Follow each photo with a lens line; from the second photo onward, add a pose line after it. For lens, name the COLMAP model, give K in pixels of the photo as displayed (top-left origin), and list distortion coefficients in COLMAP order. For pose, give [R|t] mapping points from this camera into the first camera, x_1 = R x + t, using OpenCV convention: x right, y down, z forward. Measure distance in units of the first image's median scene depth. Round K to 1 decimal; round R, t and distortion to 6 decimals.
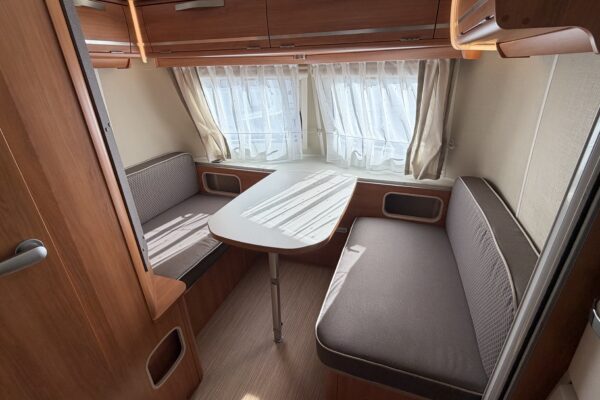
lens RADIAL K [[285.4, 0, 300.0], [0, 285.4, 200.0], [0, 0, 1]] dist [-0.002785, -0.001158]
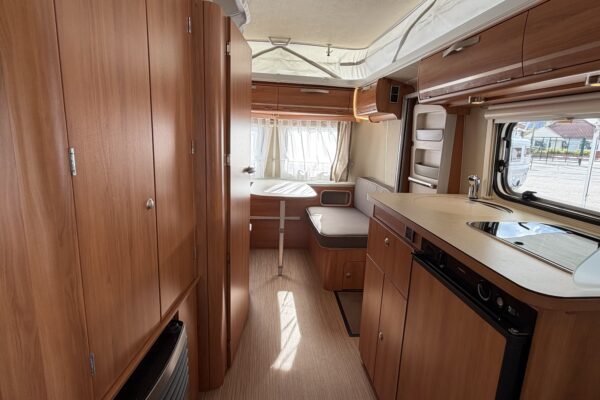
lens RADIAL K [[285.4, 0, 300.0], [0, 285.4, 200.0], [0, 0, 1]] dist [-0.002785, -0.001158]
pose [[0.926327, -0.014087, 0.376456, -0.541849], [0.089157, 0.979109, -0.182746, 0.377182], [-0.366018, 0.202846, 0.908232, -0.608437]]
